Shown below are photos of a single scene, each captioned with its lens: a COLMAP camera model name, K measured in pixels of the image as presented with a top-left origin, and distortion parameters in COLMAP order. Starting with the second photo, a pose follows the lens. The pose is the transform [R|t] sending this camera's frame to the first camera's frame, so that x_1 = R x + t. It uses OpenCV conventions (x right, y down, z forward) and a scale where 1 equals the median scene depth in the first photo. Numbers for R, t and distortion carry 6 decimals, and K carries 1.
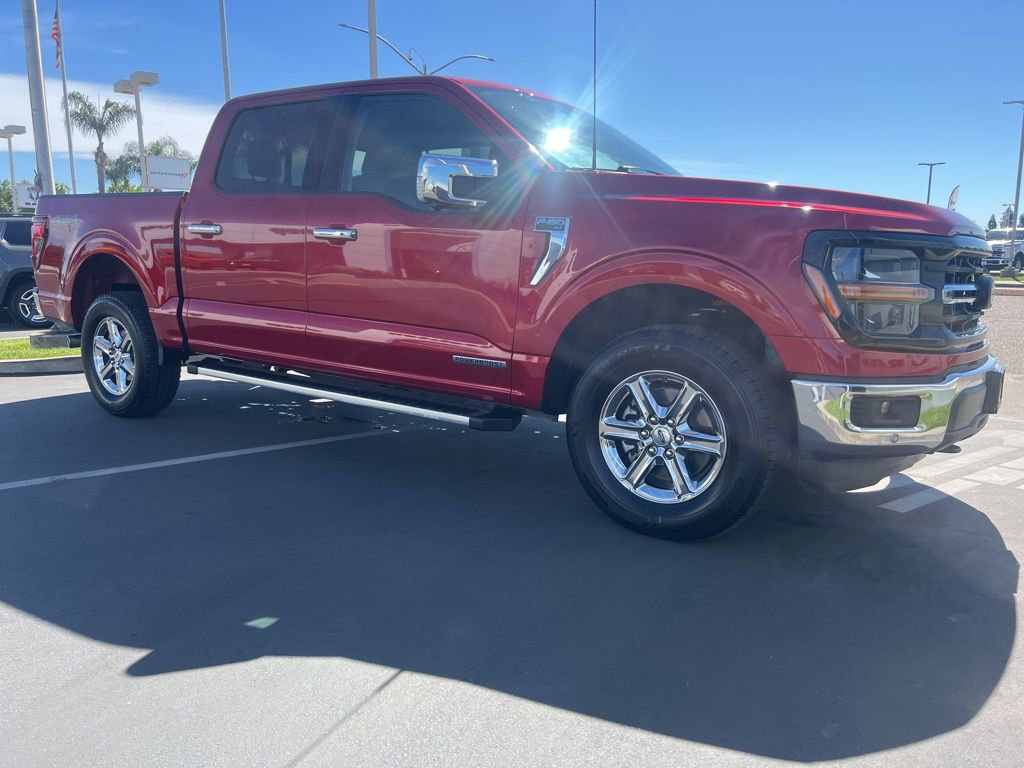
lens RADIAL K [[765.2, 0, 516.0], [0, 765.2, 380.7], [0, 0, 1]] dist [0.057008, -0.066909]
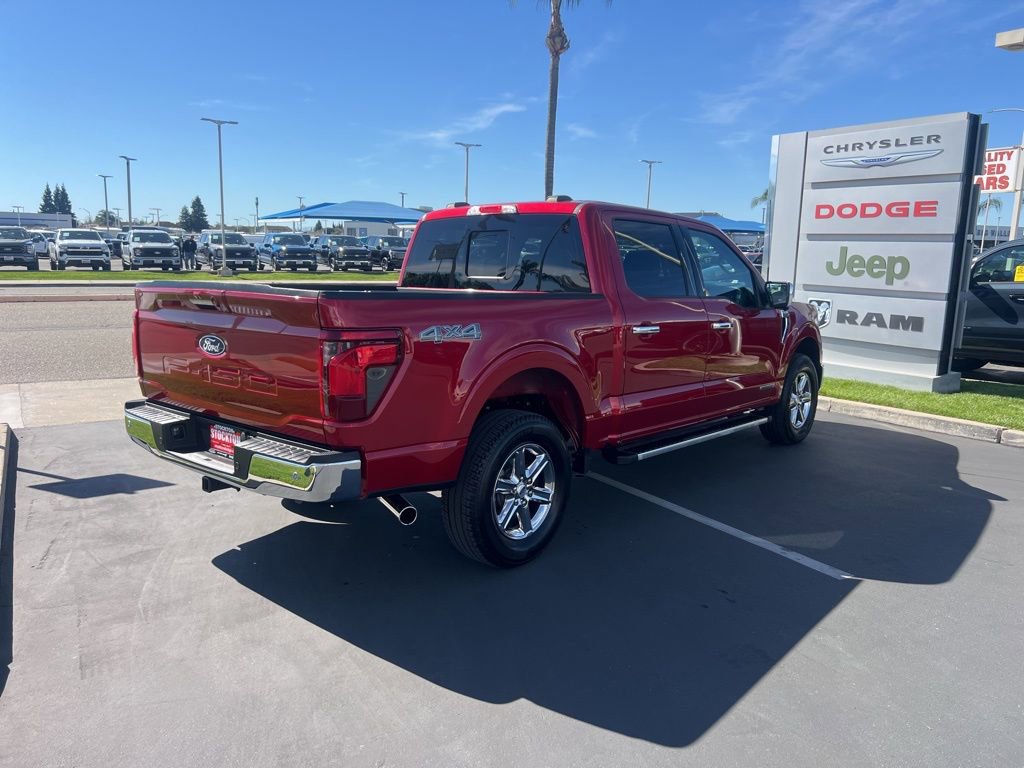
lens RADIAL K [[765.2, 0, 516.0], [0, 765.2, 380.7], [0, 0, 1]] dist [0.057008, -0.066909]
pose [[0.094027, -0.167273, 0.981417, -1.839518], [0.143663, 0.977746, 0.152883, -0.394442], [-0.985150, 0.126619, 0.115966, 1.310510]]
